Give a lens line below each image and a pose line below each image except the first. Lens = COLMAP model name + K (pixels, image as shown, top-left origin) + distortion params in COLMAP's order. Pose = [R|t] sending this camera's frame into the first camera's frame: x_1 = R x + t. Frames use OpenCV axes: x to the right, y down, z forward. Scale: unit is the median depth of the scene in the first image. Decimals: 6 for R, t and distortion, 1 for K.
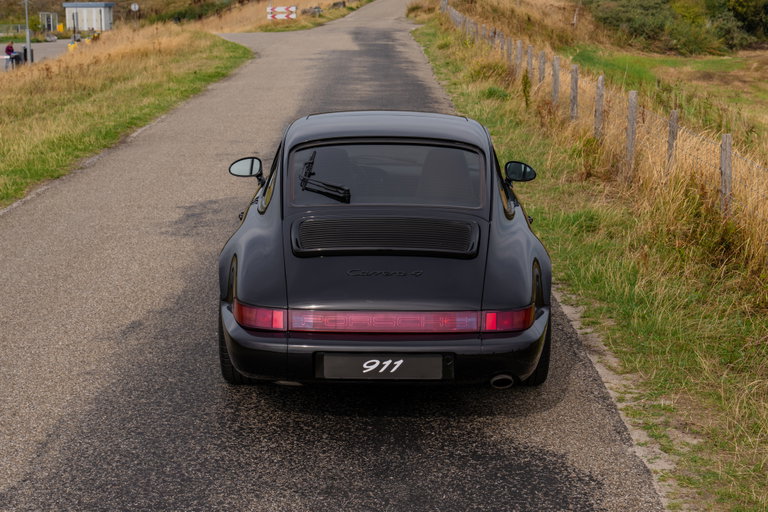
lens RADIAL K [[1483.0, 0, 384.0], [0, 1483.0, 256.0], [0, 0, 1]] dist [0.001965, 0.065177]
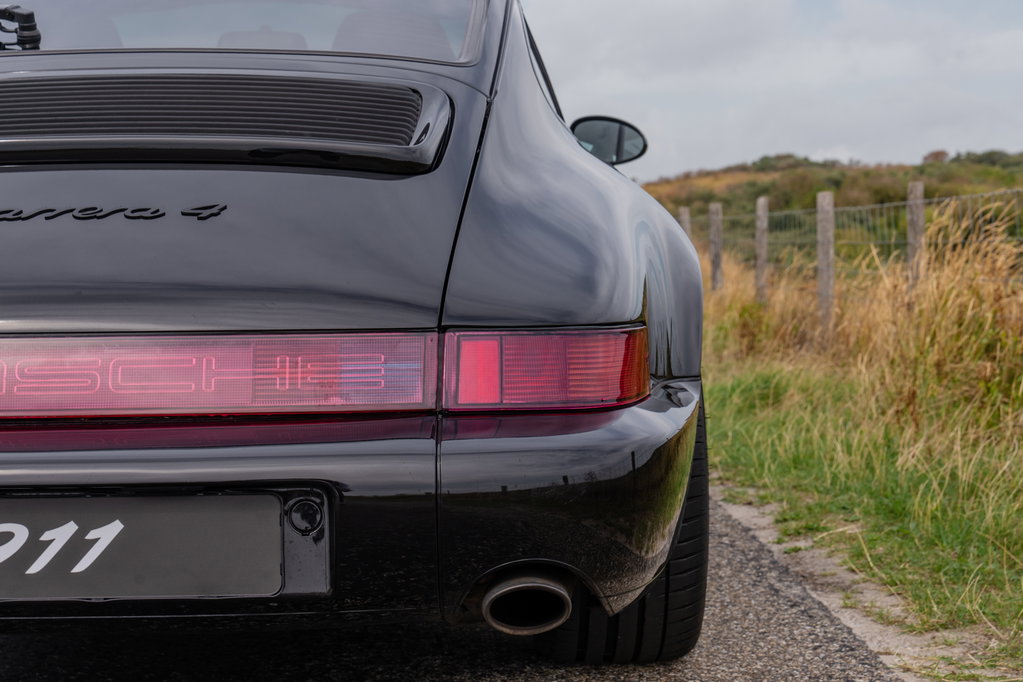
lens RADIAL K [[1736.5, 0, 511.5], [0, 1736.5, 341.0], [0, 0, 1]] dist [-0.004412, 0.095095]
pose [[0.999627, -0.021290, 0.017080, 0.062785], [0.023782, 0.986463, -0.162247, 0.076225], [-0.013394, 0.162593, 0.986602, 0.607510]]
